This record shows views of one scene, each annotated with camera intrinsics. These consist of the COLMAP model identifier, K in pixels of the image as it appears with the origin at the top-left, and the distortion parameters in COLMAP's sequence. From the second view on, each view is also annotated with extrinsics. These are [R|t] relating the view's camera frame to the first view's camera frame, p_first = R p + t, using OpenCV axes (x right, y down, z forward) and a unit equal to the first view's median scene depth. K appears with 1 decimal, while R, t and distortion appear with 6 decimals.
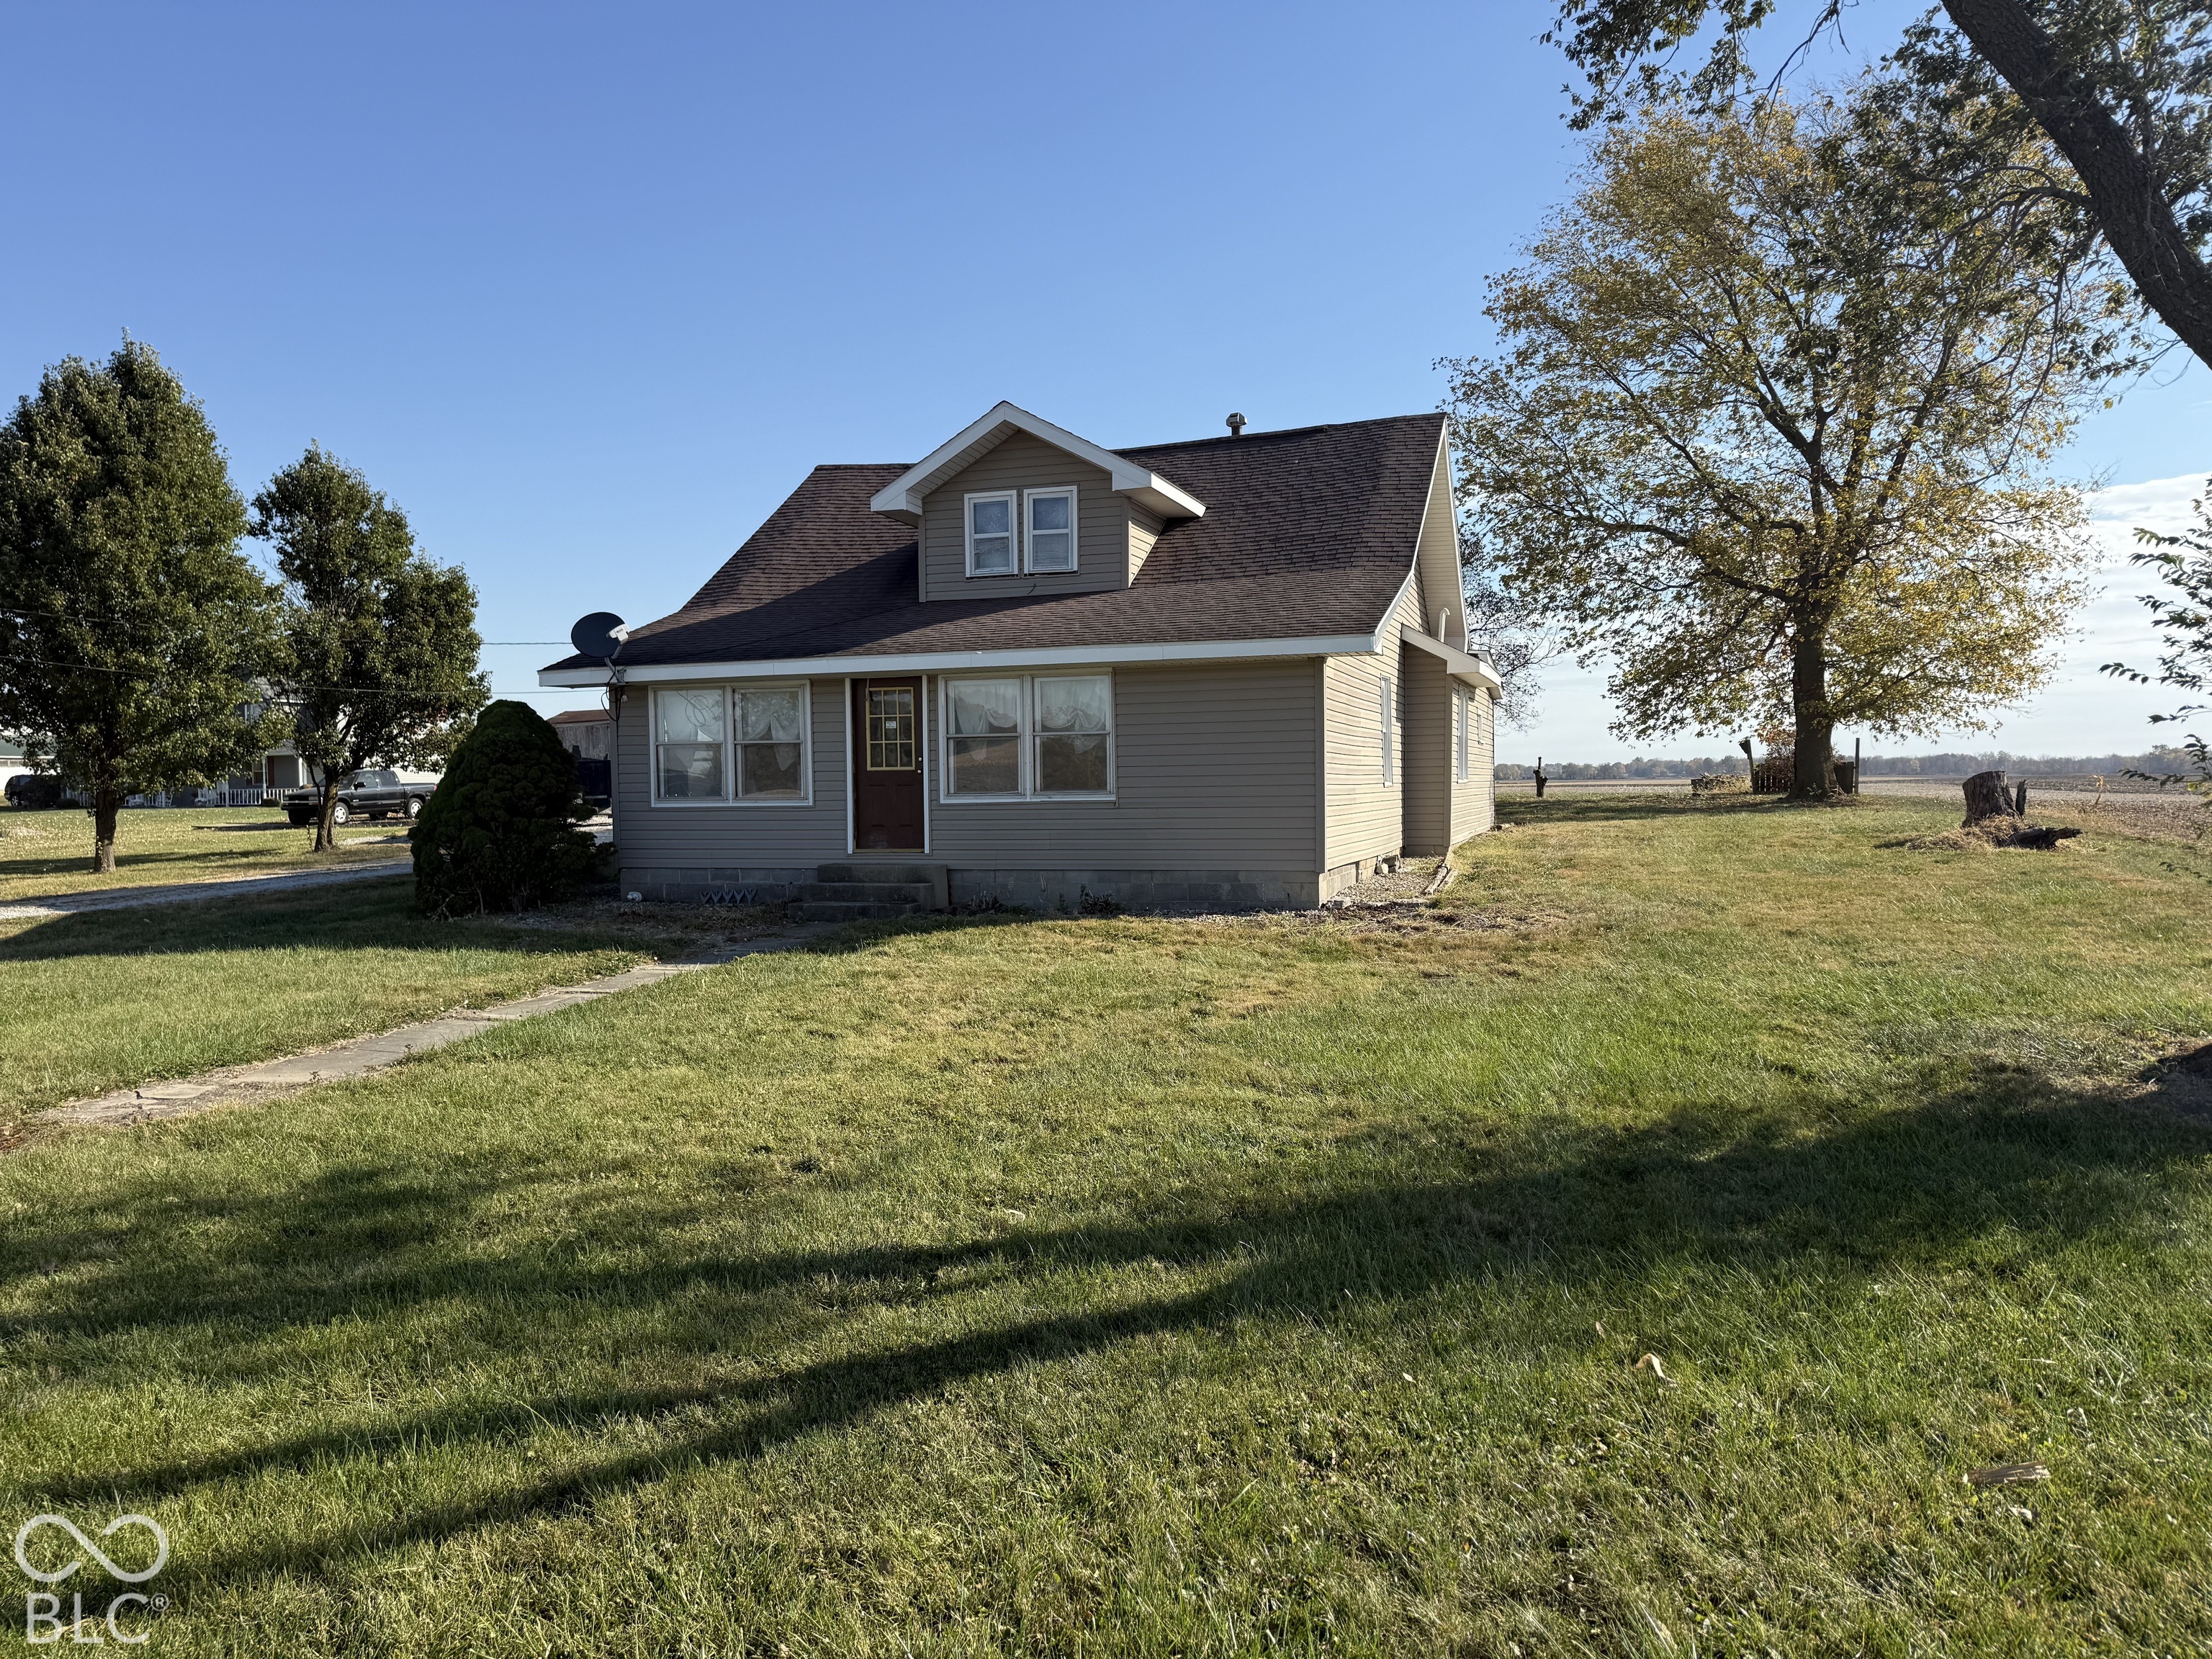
lens RADIAL K [[1542.5, 0, 1109.4], [0, 1542.5, 840.4], [0, 0, 1]] dist [0.043288, 0.000841]
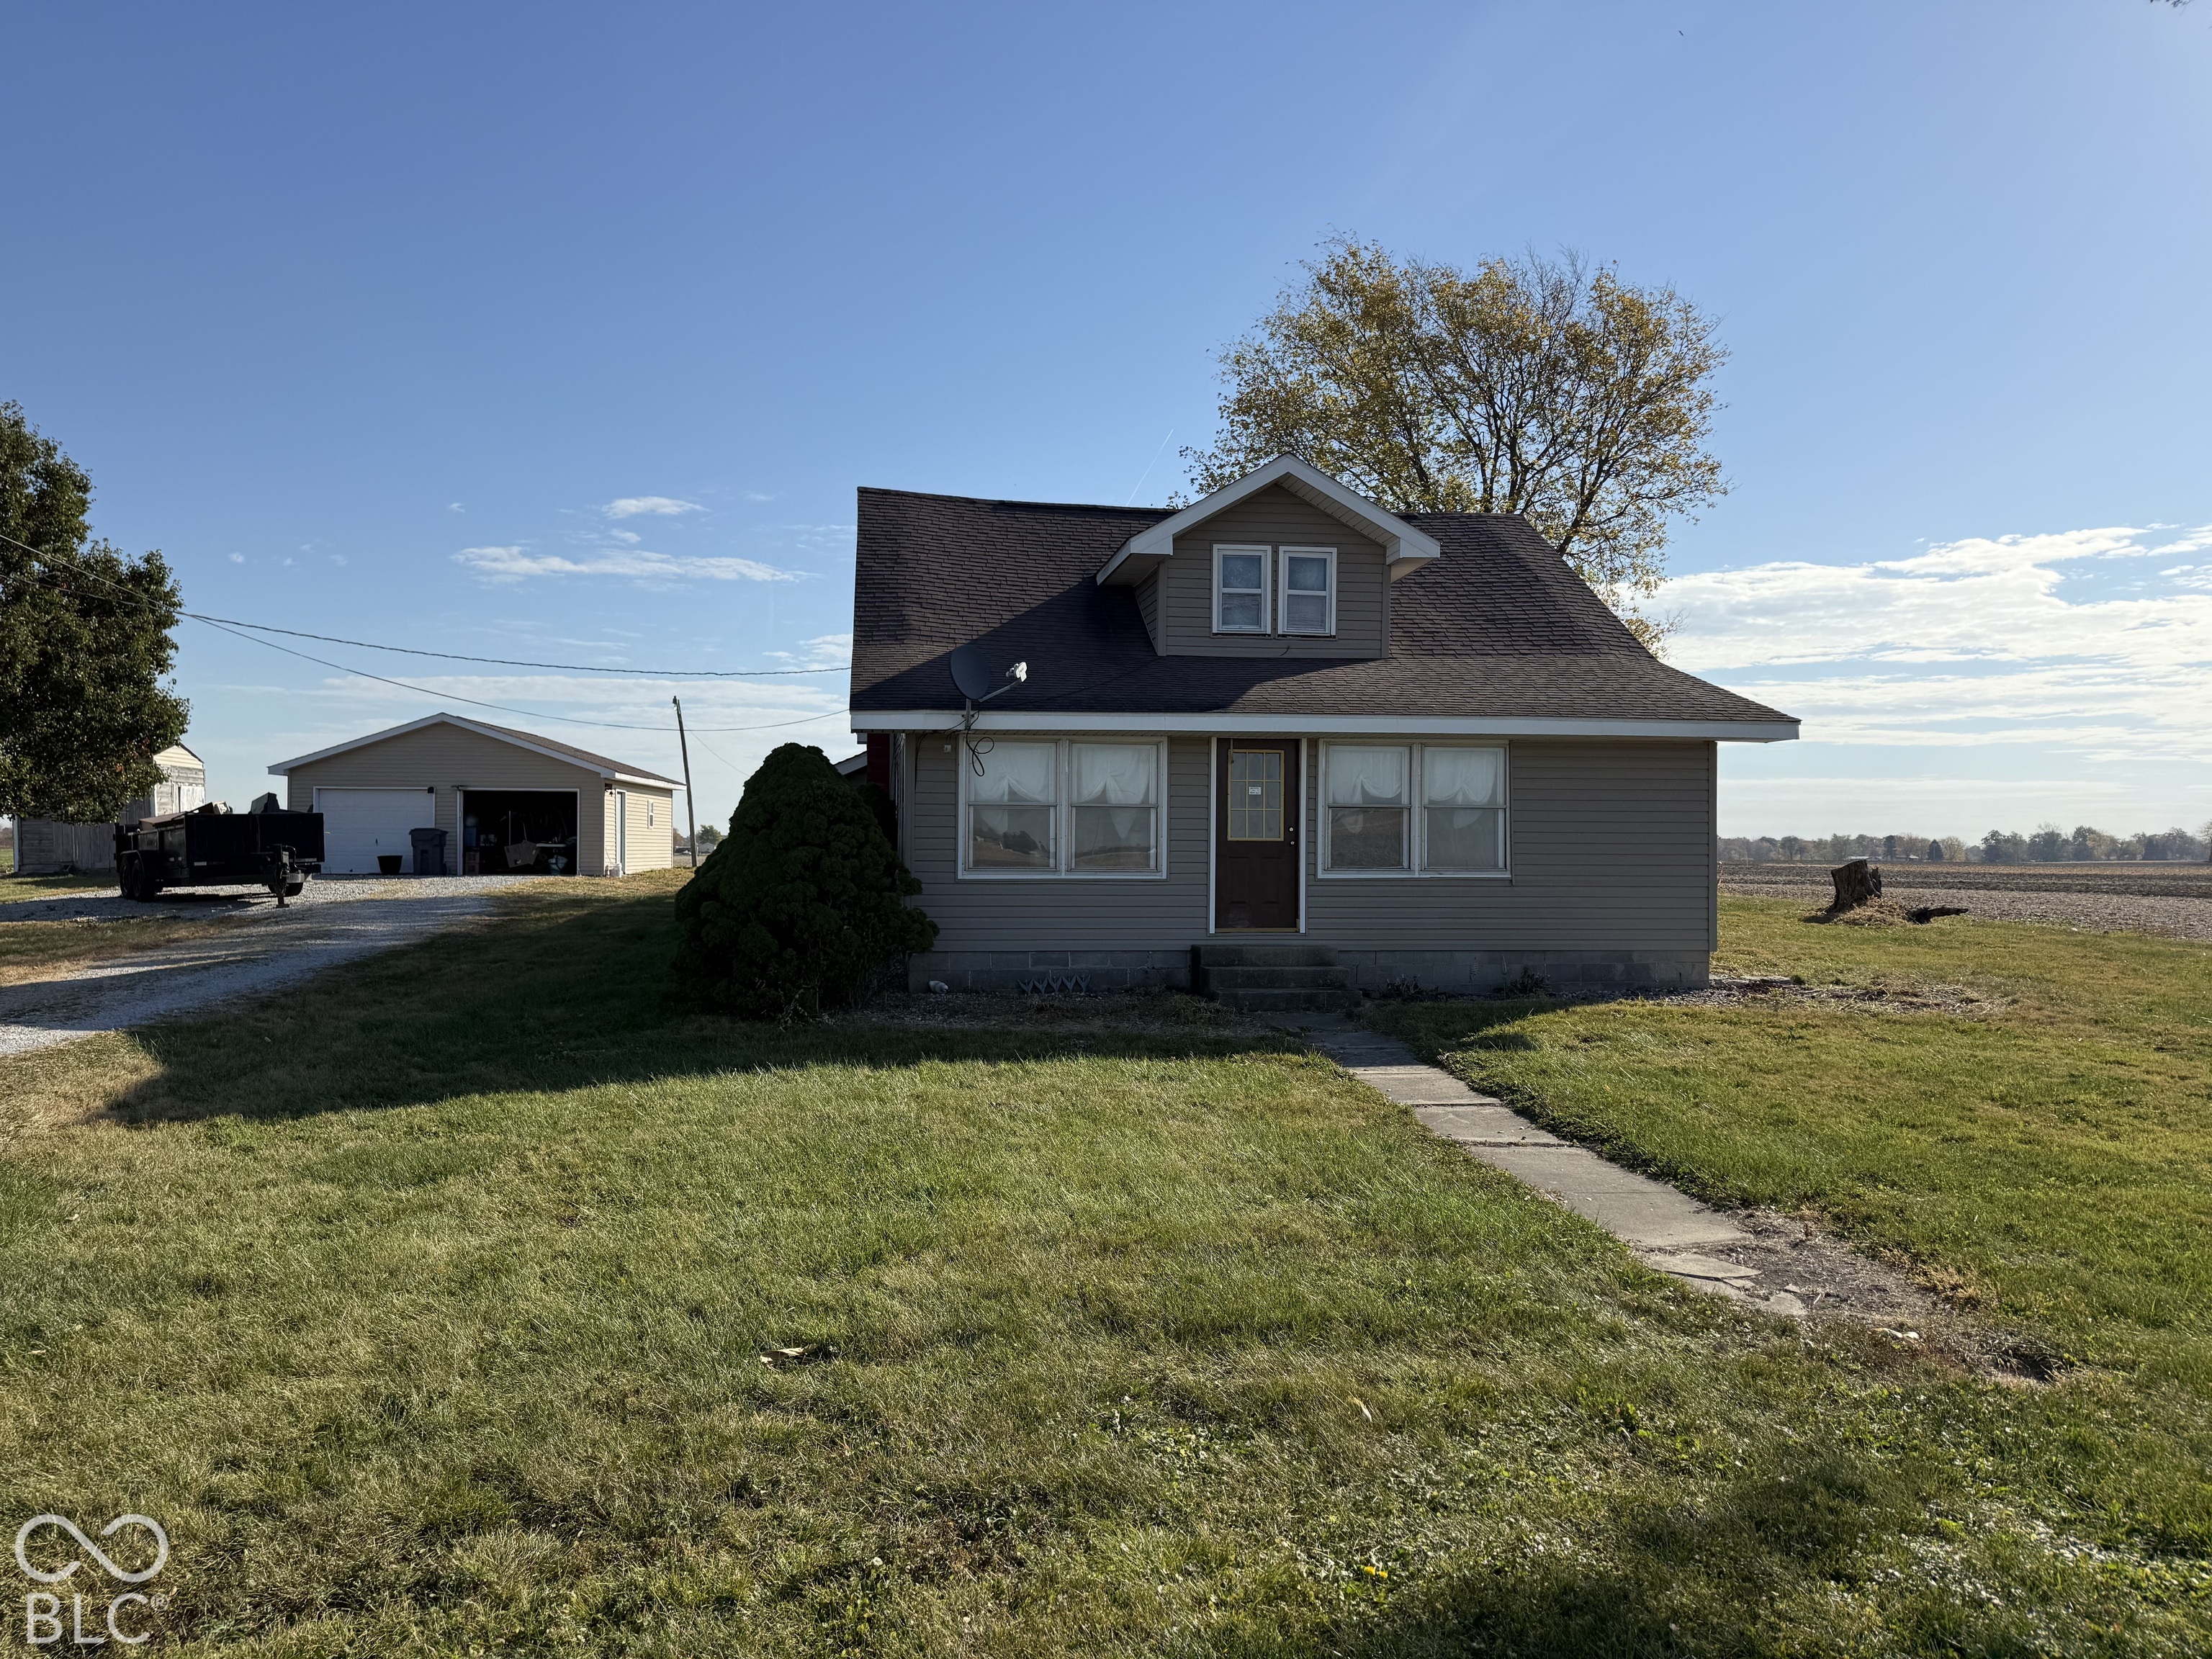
lens RADIAL K [[1542.5, 0, 1107.9], [0, 1542.5, 822.0], [0, 0, 1]] dist [0.043288, 0.000841]
pose [[0.906669, 0.027394, 0.420951, -0.598390], [-0.004043, 0.998408, -0.056264, -0.005142], [-0.421823, 0.049311, 0.905337, 0.216451]]
